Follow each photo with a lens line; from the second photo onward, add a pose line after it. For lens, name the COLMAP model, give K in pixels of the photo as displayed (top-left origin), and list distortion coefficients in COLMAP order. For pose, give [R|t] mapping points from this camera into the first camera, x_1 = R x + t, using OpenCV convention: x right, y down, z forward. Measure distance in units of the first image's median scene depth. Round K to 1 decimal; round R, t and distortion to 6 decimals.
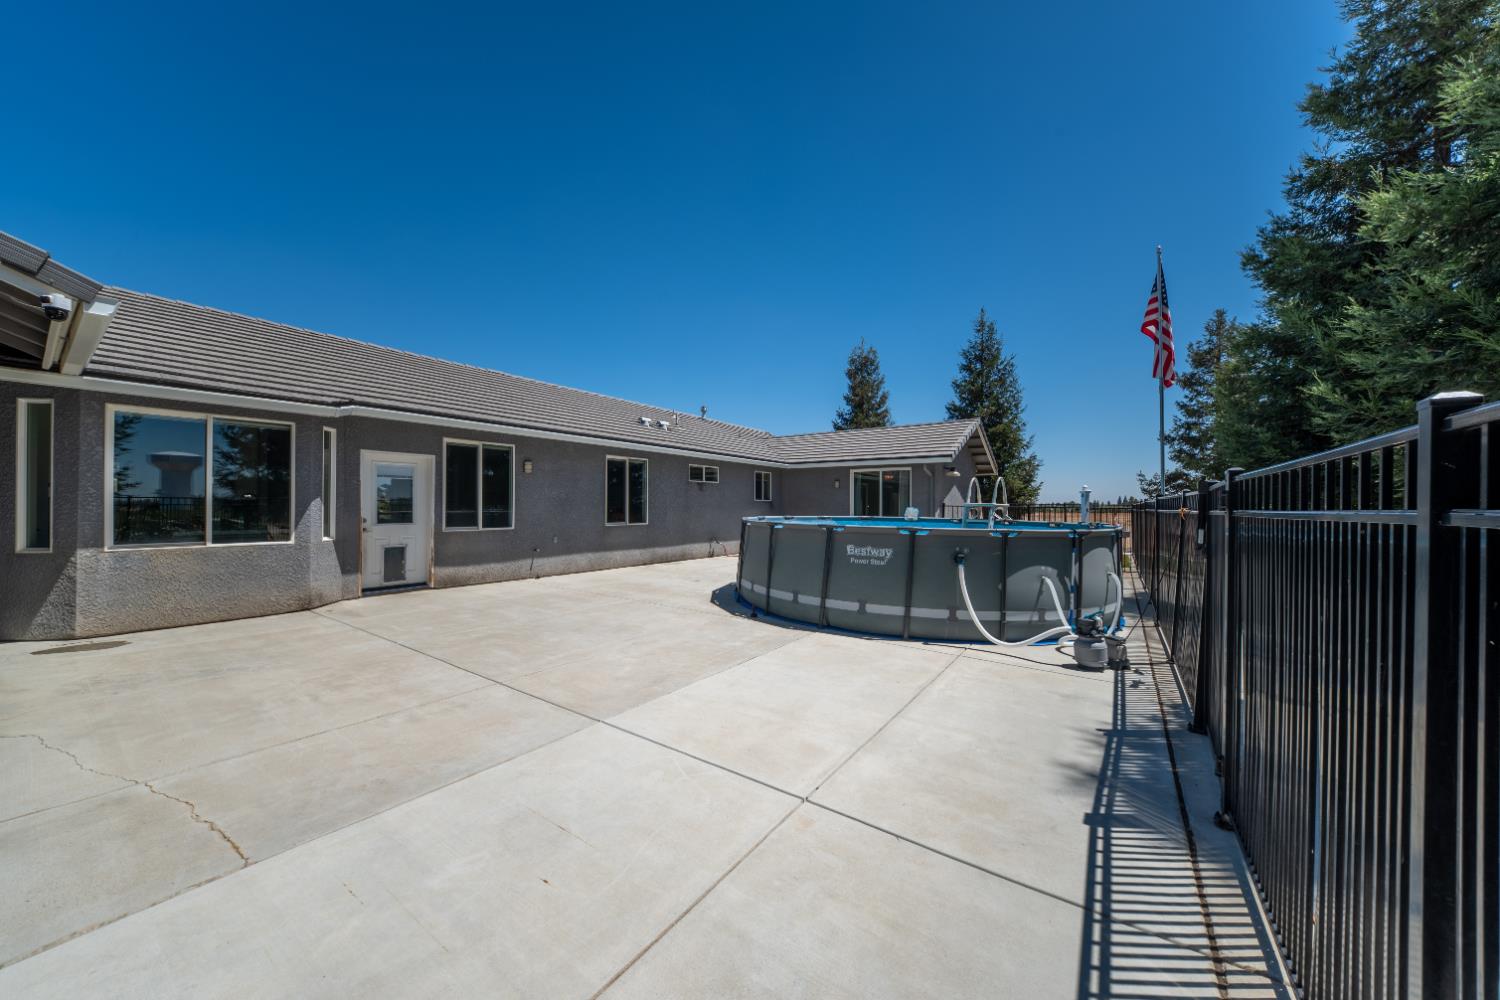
lens RADIAL K [[524.3, 0, 749.1], [0, 524.3, 503.4], [0, 0, 1]] dist [-0.001640, -0.001850]
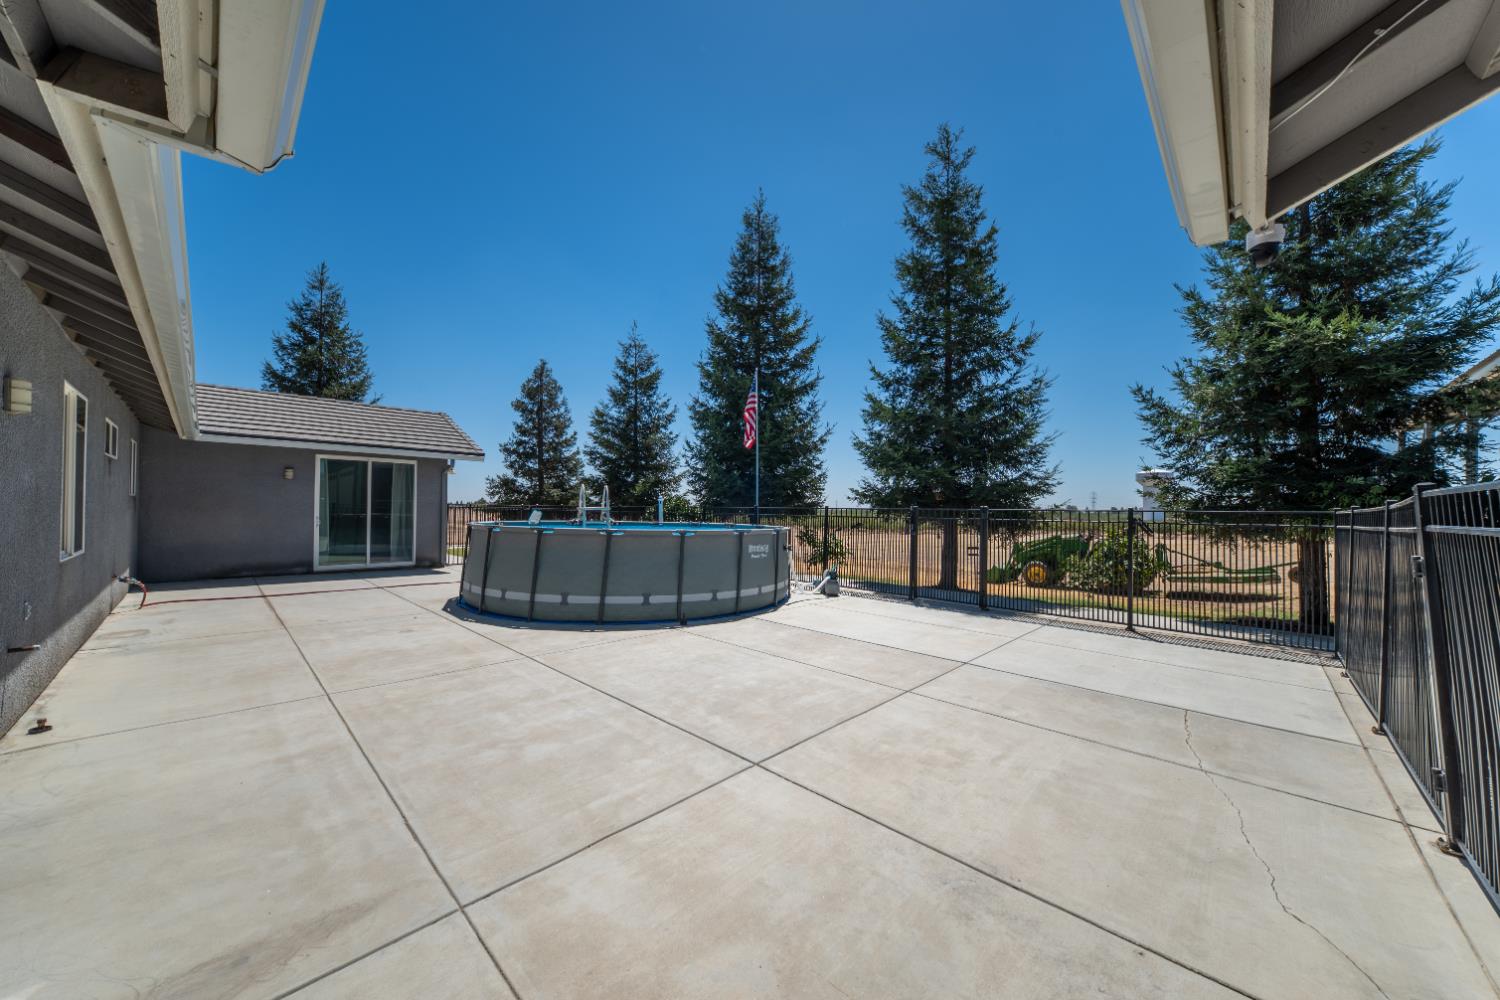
lens RADIAL K [[524.3, 0, 748.9], [0, 524.3, 507.9], [0, 0, 1]] dist [-0.001640, -0.001850]
pose [[0.153257, -0.001378, 0.988185, -1.256069], [-0.021622, 0.999755, 0.004748, -0.020107], [-0.987950, -0.022094, 0.153189, 0.930483]]
